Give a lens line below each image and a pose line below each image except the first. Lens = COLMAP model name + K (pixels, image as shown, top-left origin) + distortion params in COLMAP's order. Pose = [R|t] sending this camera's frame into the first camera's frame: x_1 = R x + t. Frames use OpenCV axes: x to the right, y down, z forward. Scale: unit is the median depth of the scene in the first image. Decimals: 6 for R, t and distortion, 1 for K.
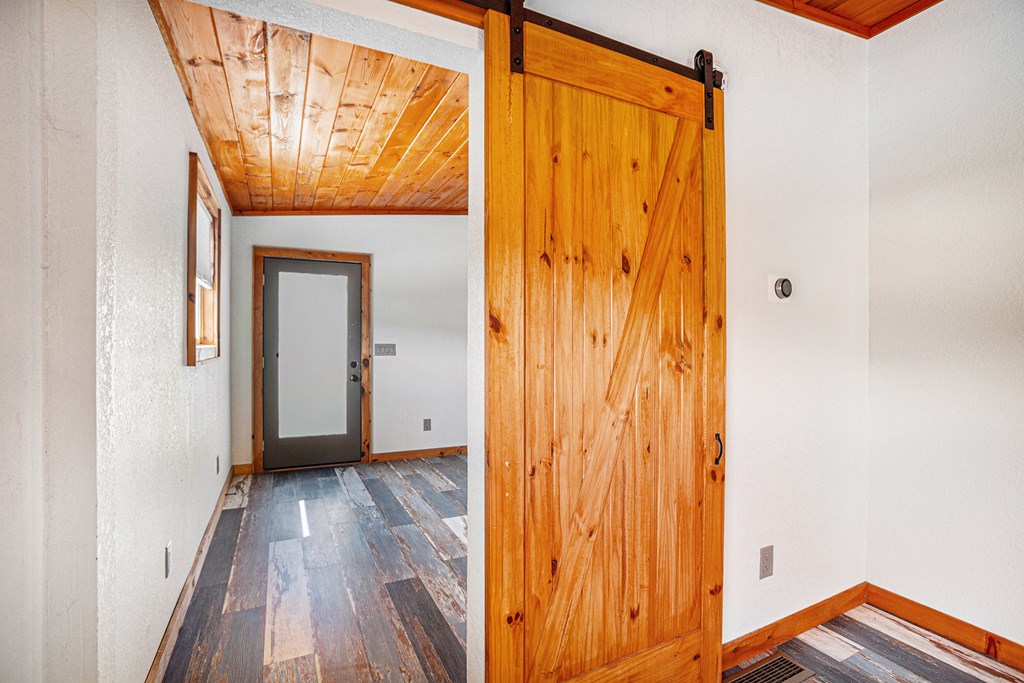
lens RADIAL K [[468.2, 0, 512.0], [0, 468.2, 341.5], [0, 0, 1]] dist [-0.078945, 0.030011]
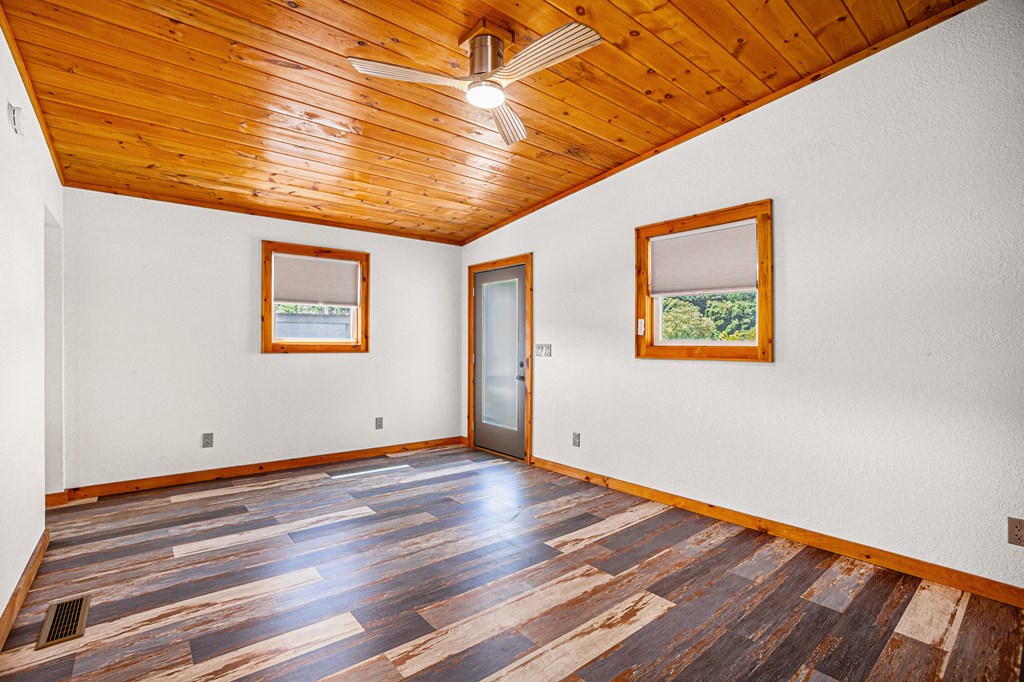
lens RADIAL K [[468.2, 0, 512.0], [0, 468.2, 341.0], [0, 0, 1]] dist [-0.078945, 0.030011]
pose [[0.226039, -0.005151, -0.974105, 0.725535], [-0.005185, 0.999965, -0.006491, 0.006474], [0.974104, 0.006518, 0.226005, 0.822105]]
